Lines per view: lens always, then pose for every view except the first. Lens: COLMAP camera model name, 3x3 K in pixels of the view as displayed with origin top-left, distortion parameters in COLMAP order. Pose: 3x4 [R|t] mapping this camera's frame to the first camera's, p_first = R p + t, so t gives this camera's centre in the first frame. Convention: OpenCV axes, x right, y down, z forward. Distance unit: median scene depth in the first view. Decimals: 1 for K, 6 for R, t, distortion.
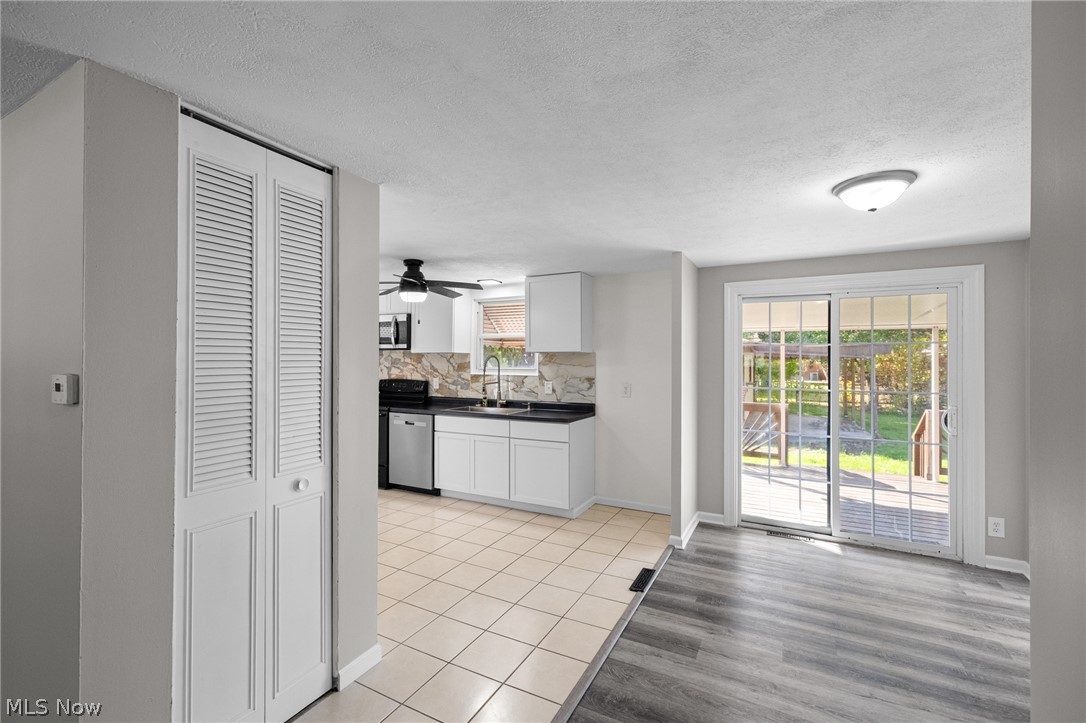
lens RADIAL K [[457.7, 0, 552.7], [0, 457.7, 359.2], [0, 0, 1]] dist [-0.000922, 0.000199]
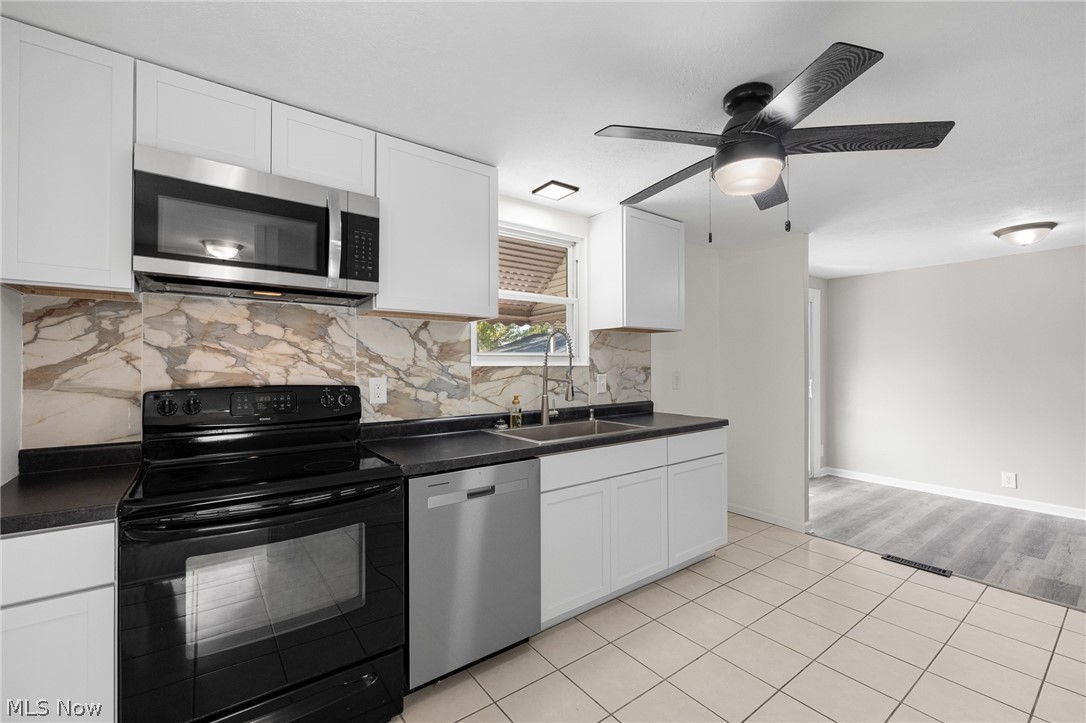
lens RADIAL K [[457.7, 0, 535.0], [0, 457.7, 359.1], [0, 0, 1]] dist [-0.000922, 0.000199]
pose [[0.442208, 0.005227, 0.896897, -0.638445], [-0.001296, 0.999986, -0.005189, 0.030873], [-0.896911, 0.001133, 0.442209, 0.797045]]
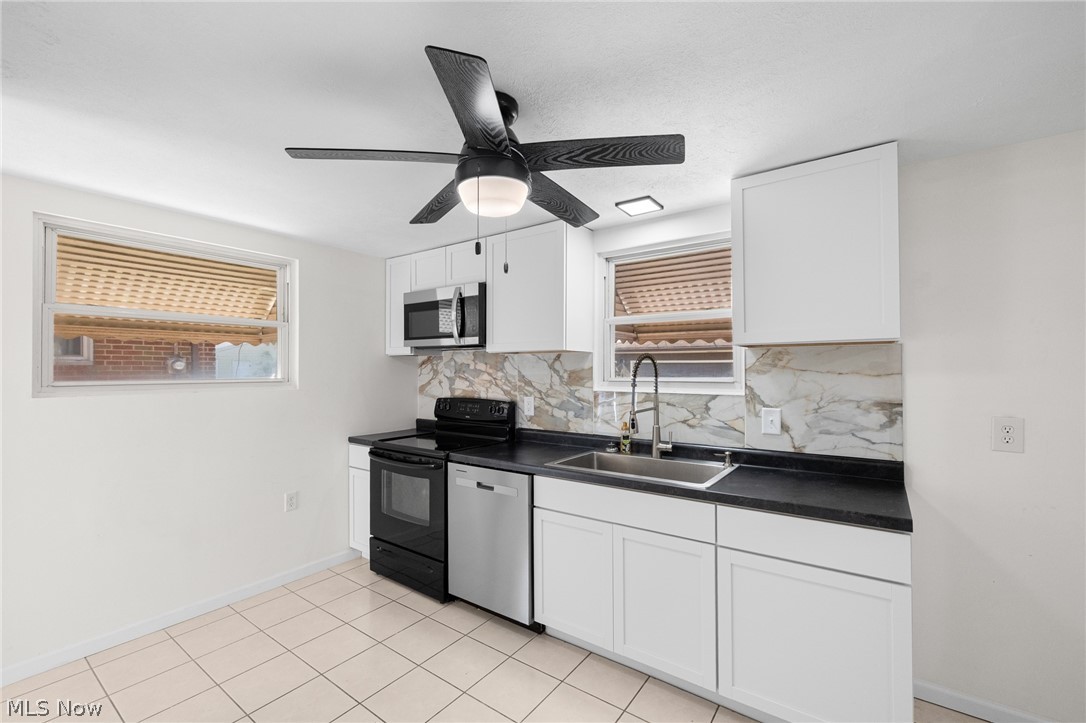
lens RADIAL K [[457.7, 0, 555.9], [0, 457.7, 366.5], [0, 0, 1]] dist [-0.000922, 0.000199]
pose [[0.989526, -0.007325, -0.144170, -0.159396], [0.006920, 0.999971, -0.003305, 0.006483], [0.144190, 0.002273, 0.989547, 0.504241]]
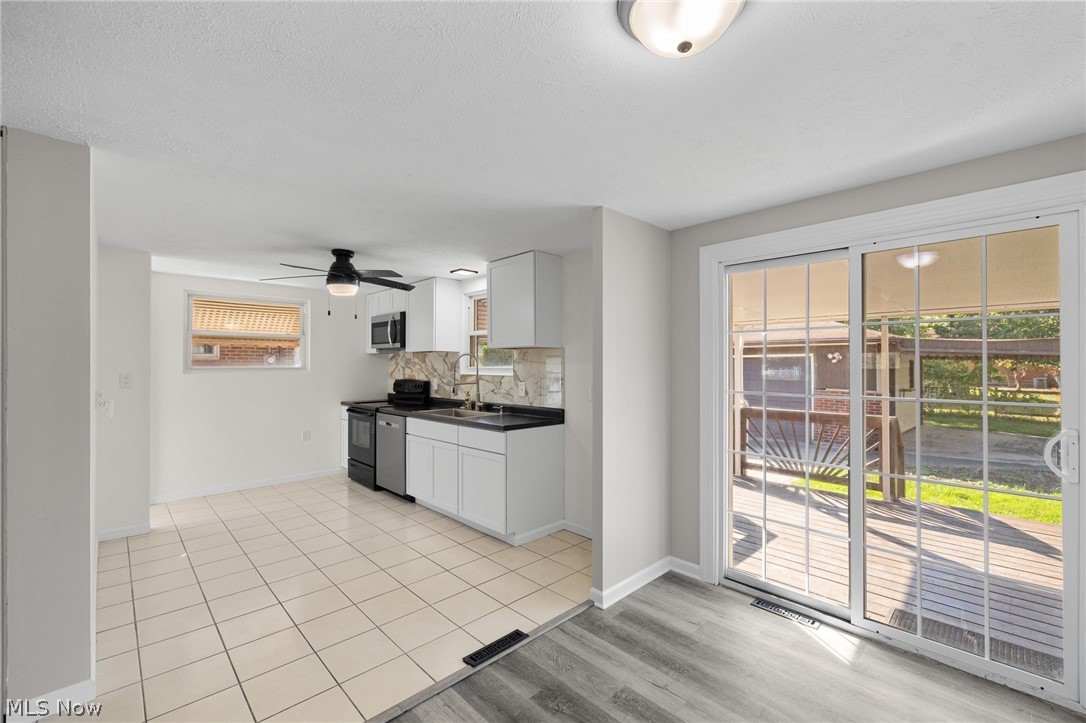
lens RADIAL K [[457.7, 0, 556.4], [0, 457.7, 361.6], [0, 0, 1]] dist [-0.000922, 0.000199]
pose [[0.950008, -0.006851, -0.312151, 0.323068], [0.005377, 0.999970, -0.005582, 0.015277], [0.312179, 0.003624, 0.950016, 0.198890]]
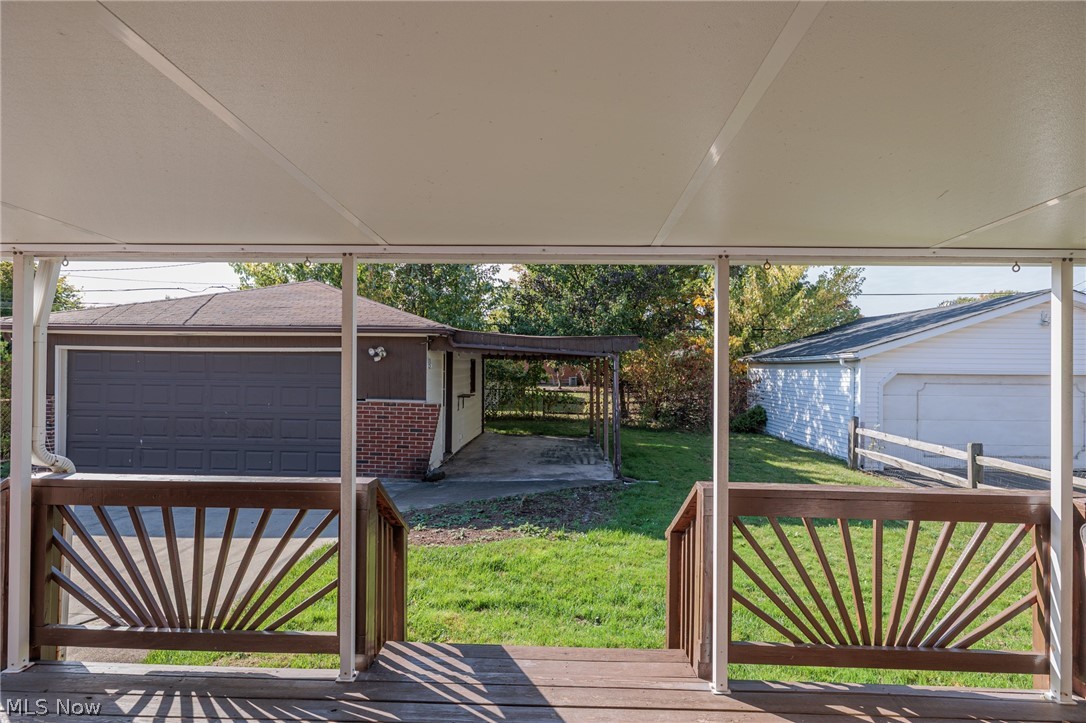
lens RADIAL K [[512.4, 0, 548.4], [0, 512.4, 365.6], [0, 0, 1]] dist [-0.003382, -0.000146]
pose [[0.900017, 0.003363, 0.435842, 0.652108], [-0.005863, 0.999973, 0.004392, 0.018848], [-0.435815, -0.006508, 0.900013, 0.844142]]
